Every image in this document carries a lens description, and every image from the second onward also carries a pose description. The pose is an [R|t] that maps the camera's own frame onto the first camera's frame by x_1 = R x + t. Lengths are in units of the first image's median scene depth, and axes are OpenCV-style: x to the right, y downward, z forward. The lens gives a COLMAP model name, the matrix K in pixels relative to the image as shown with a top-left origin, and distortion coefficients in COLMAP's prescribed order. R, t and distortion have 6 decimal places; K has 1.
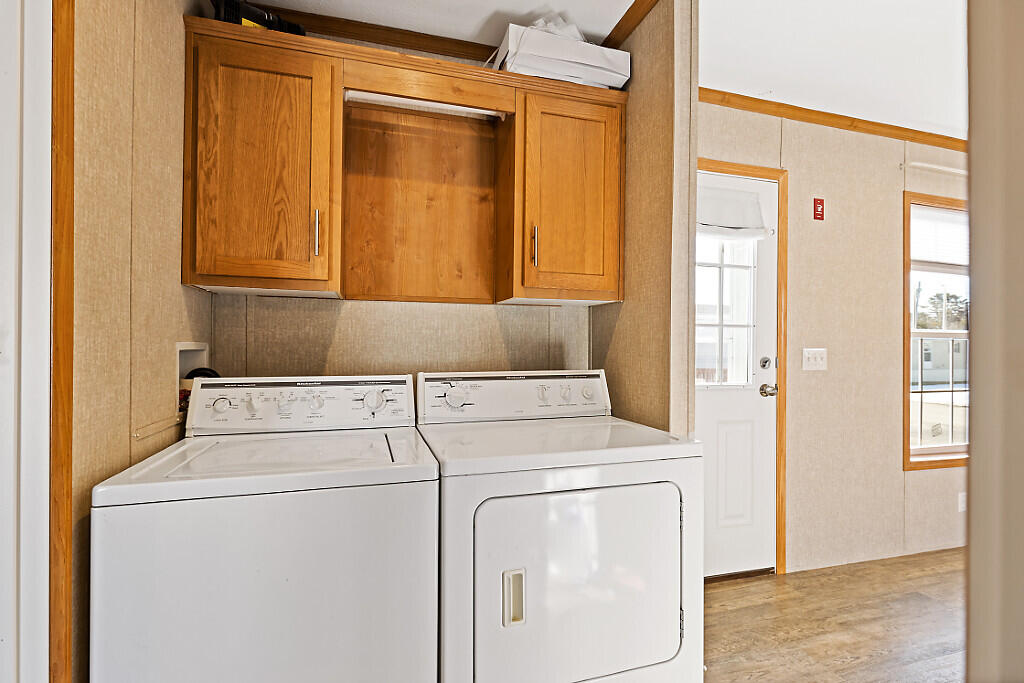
lens RADIAL K [[485.9, 0, 480.3], [0, 485.9, 346.5], [0, 0, 1]] dist [-0.008540, -0.000417]
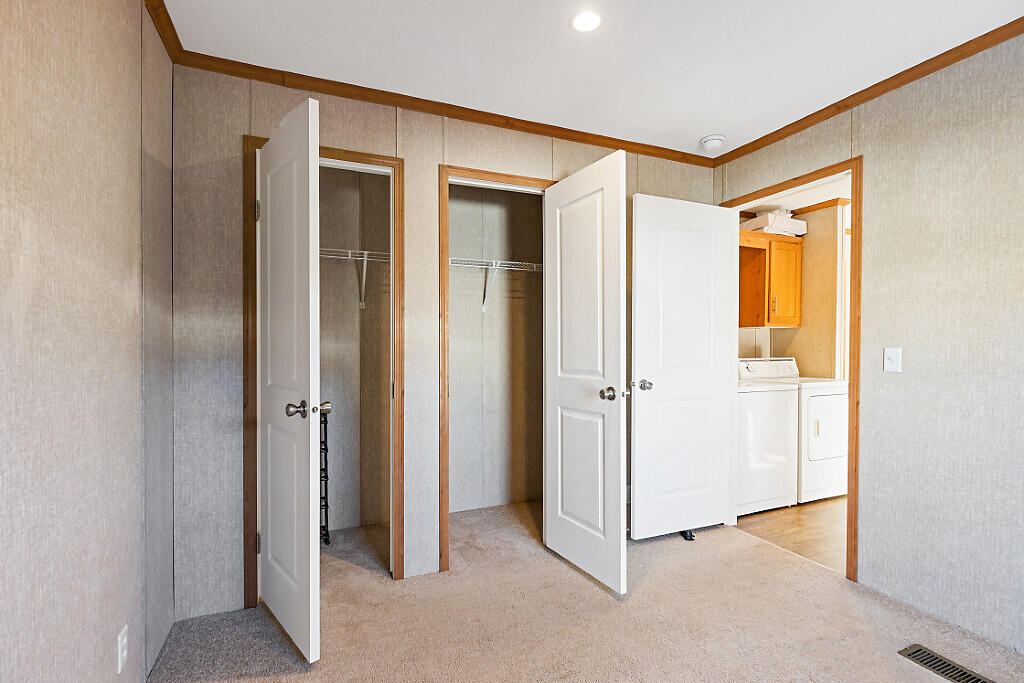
lens RADIAL K [[466.2, 0, 505.8], [0, 466.2, 350.0], [0, 0, 1]] dist [-0.000210, -0.000073]
pose [[0.993457, -0.003322, 0.114160, -1.379354], [0.003382, 0.999994, -0.000329, 0.008519], [-0.114158, 0.000713, 0.993462, -1.064145]]
